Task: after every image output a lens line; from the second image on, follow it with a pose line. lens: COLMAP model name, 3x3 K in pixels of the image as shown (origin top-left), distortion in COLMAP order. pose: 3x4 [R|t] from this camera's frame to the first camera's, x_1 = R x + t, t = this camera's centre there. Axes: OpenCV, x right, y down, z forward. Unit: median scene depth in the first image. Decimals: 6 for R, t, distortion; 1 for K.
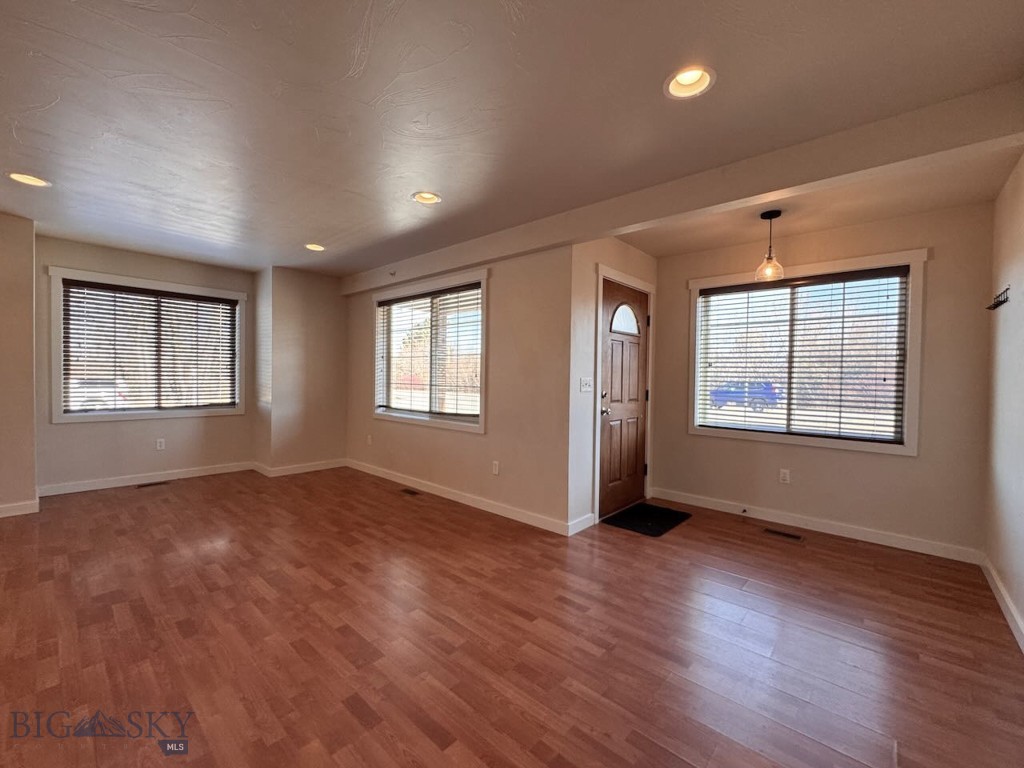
lens RADIAL K [[416.3, 0, 511.6], [0, 416.3, 385.0], [0, 0, 1]] dist [0.000976, 0.000374]
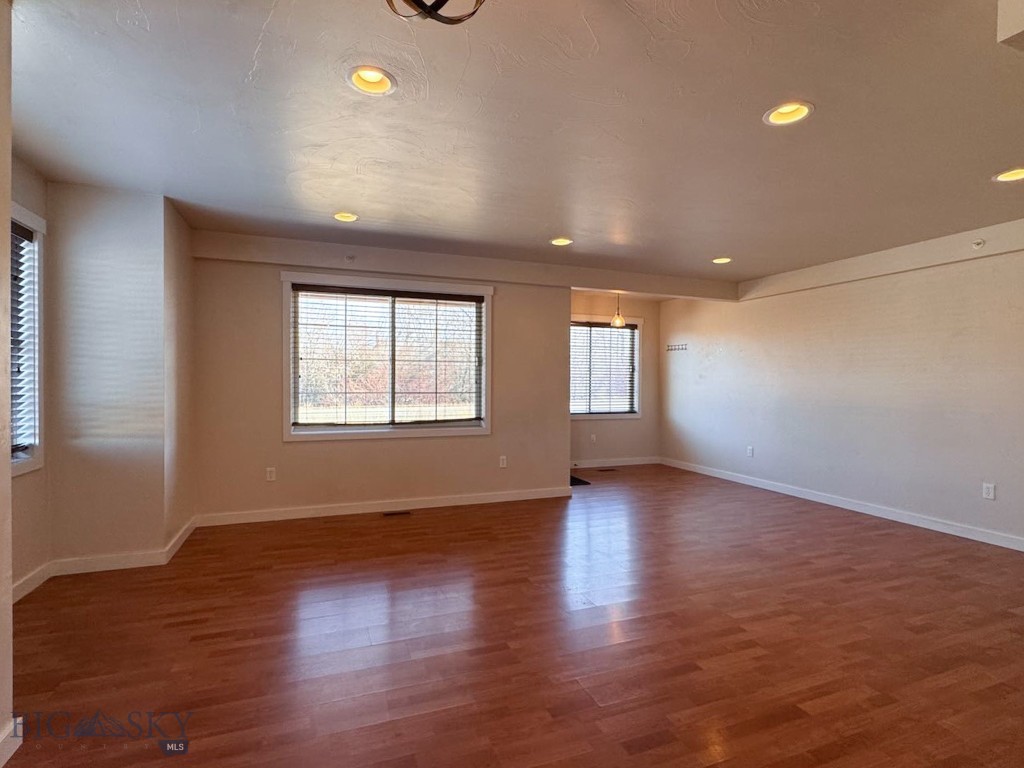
lens RADIAL K [[509.8, 0, 503.4], [0, 509.8, 381.4], [0, 0, 1]] dist [-0.006543, -0.001696]
pose [[0.465435, -0.013653, 0.884977, -1.252520], [0.018357, 0.999815, 0.005770, -0.030893], [-0.884892, 0.013560, 0.465600, 0.334350]]
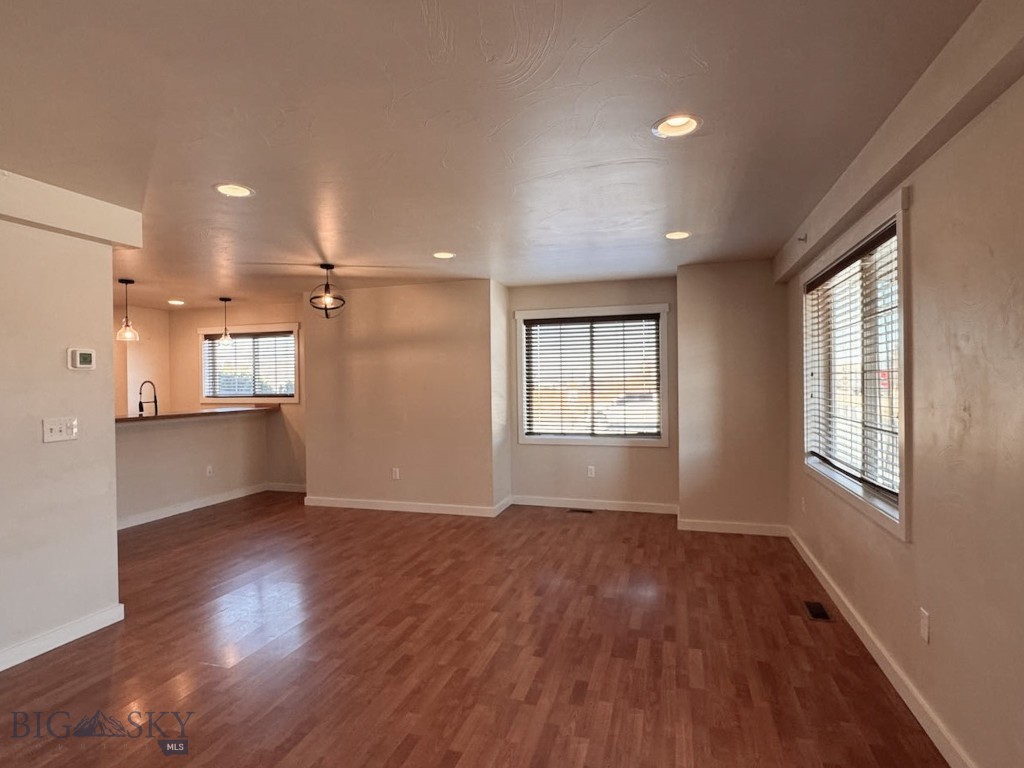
lens RADIAL K [[545.7, 0, 520.8], [0, 545.7, 388.7], [0, 0, 1]] dist [-0.005328, 0.002110]
pose [[0.431687, -0.007643, -0.901991, 0.301763], [-0.002454, 0.999950, -0.009647, -0.049072], [0.902020, 0.006378, 0.431646, 0.347344]]
